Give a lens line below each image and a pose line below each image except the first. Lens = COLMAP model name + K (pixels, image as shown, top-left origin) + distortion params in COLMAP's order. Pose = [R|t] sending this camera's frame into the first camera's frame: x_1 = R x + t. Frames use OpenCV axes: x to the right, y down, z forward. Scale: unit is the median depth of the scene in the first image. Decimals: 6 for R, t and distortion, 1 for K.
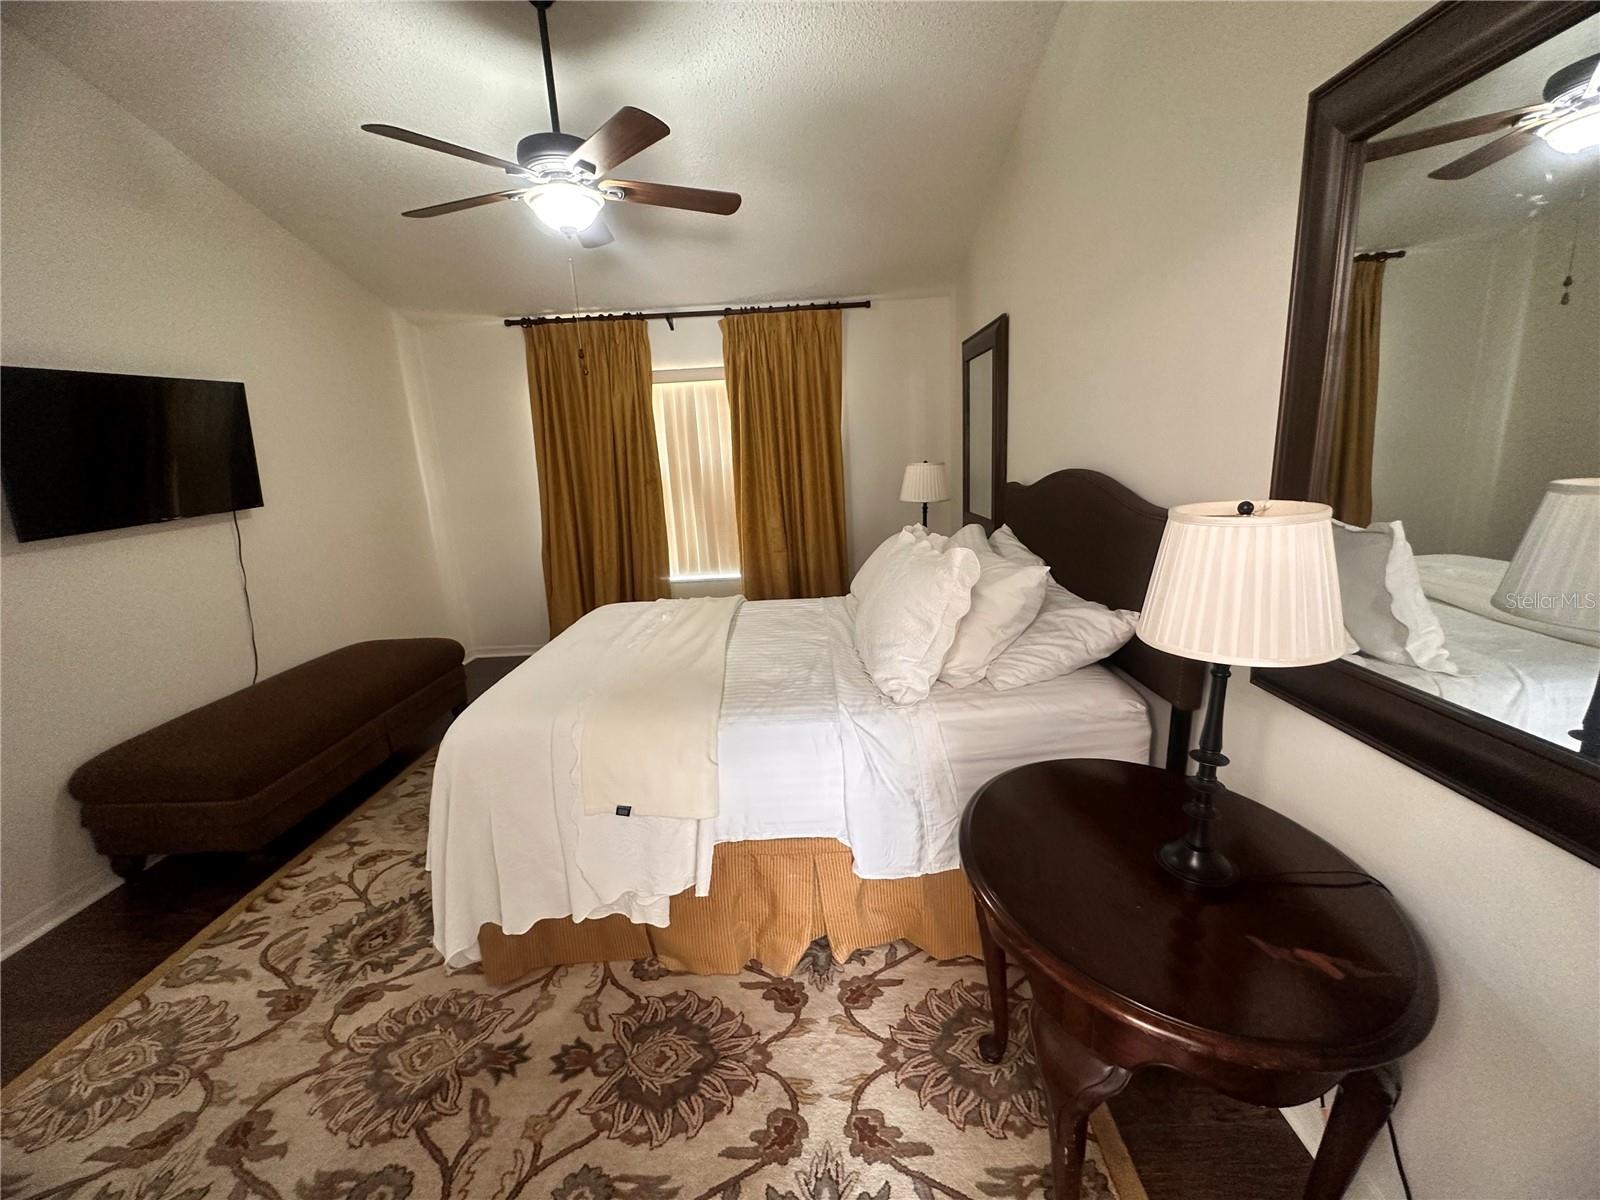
lens RADIAL K [[644.0, 0, 795.3], [0, 644.0, 592.7], [0, 0, 1]] dist [-0.002929, 0.000540]
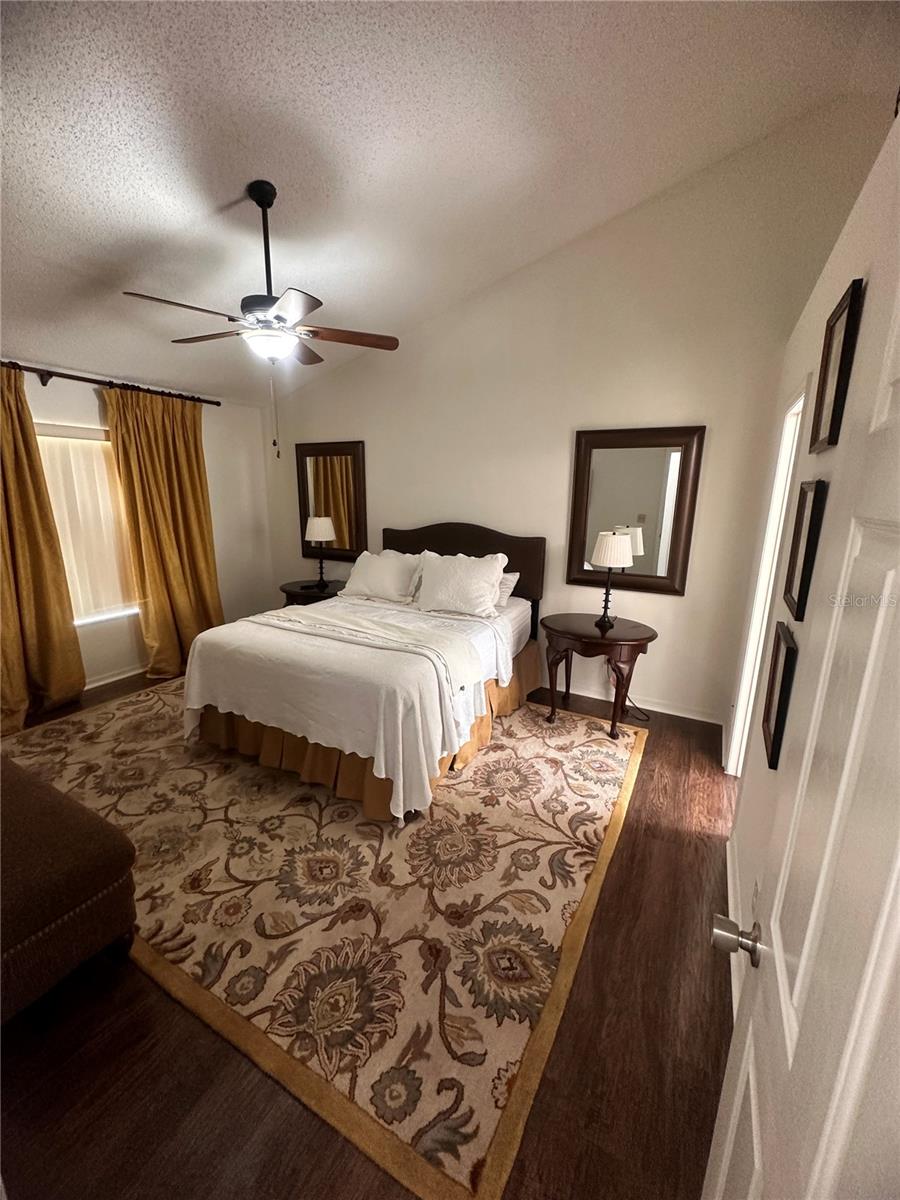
lens RADIAL K [[483.0, 0, 448.4], [0, 483.0, 601.8], [0, 0, 1]] dist [-0.002929, 0.000540]
pose [[0.454738, -0.145659, 0.878633, -1.465955], [0.162851, 0.983502, 0.078760, -0.057825], [-0.875610, 0.107271, 0.470957, 0.258245]]
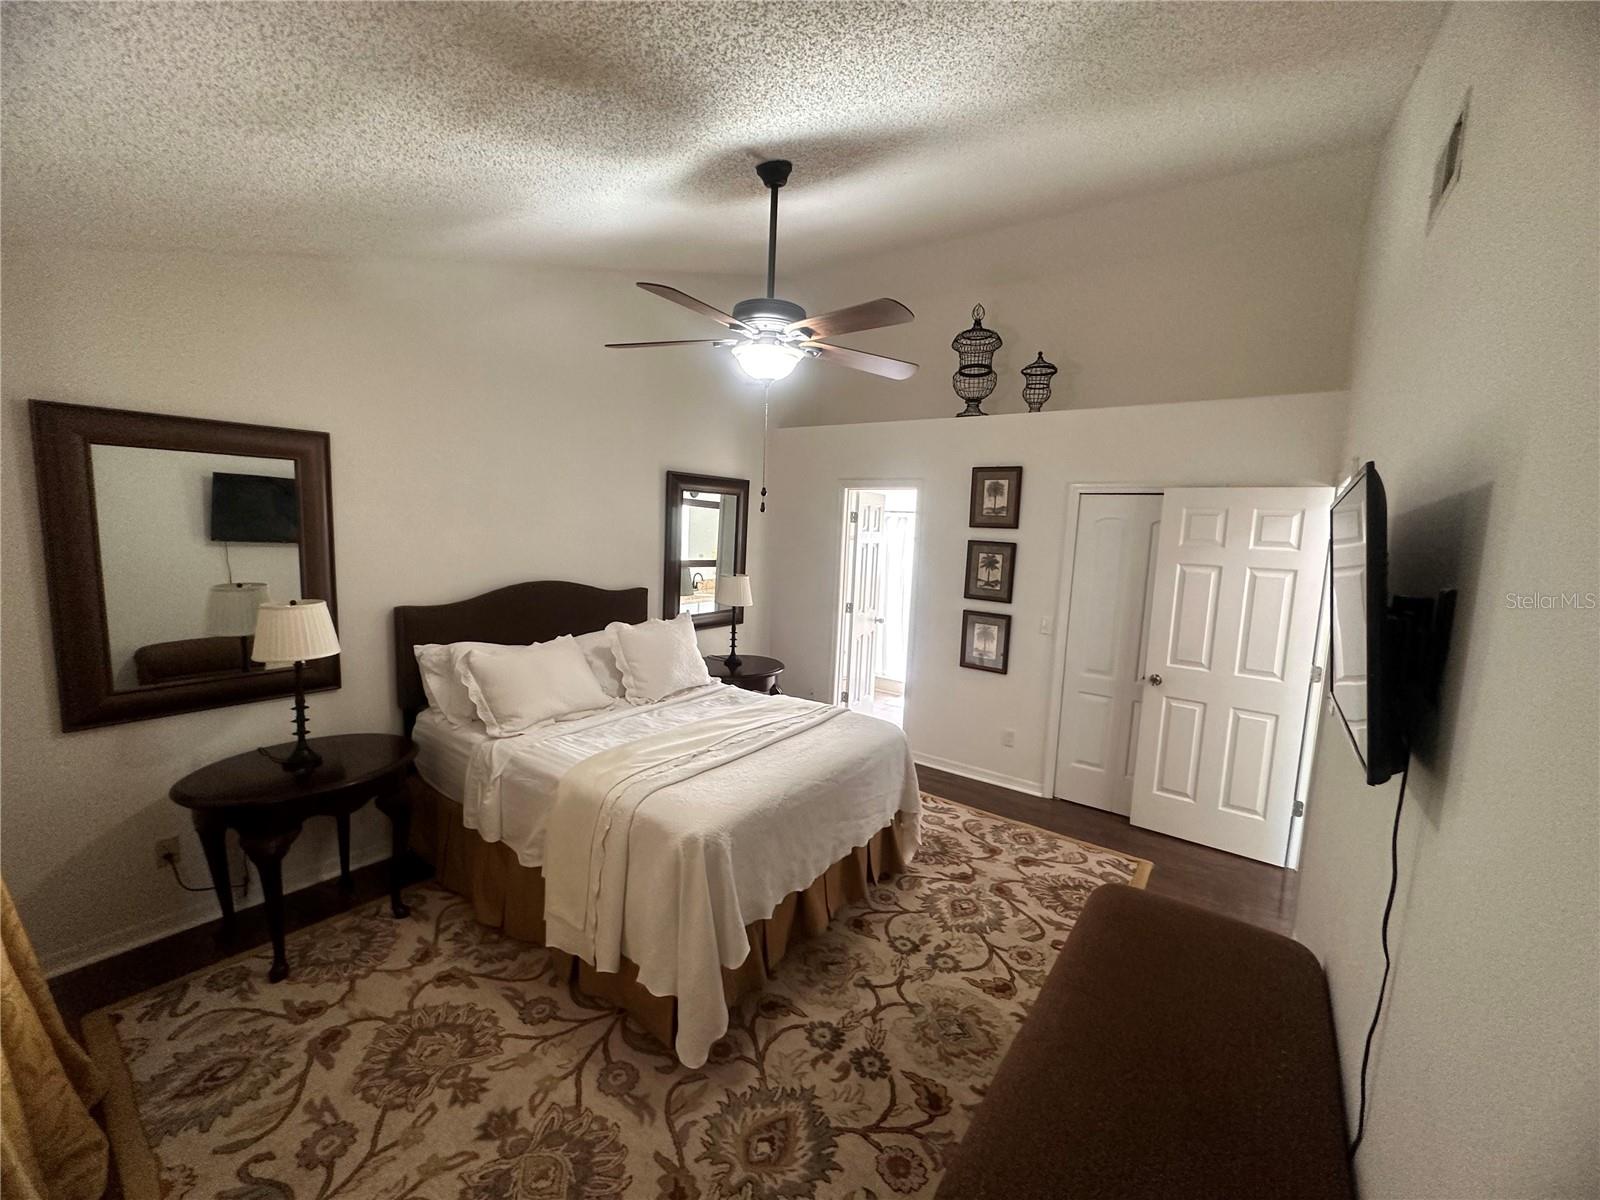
lens RADIAL K [[644.0, 0, 800.7], [0, 644.0, 599.1], [0, 0, 1]] dist [-0.002929, 0.000540]
pose [[-0.824884, -0.048964, 0.563178, -1.232576], [0.128312, 0.954022, 0.270884, -0.612633], [-0.550547, 0.295711, -0.780675, 2.330770]]
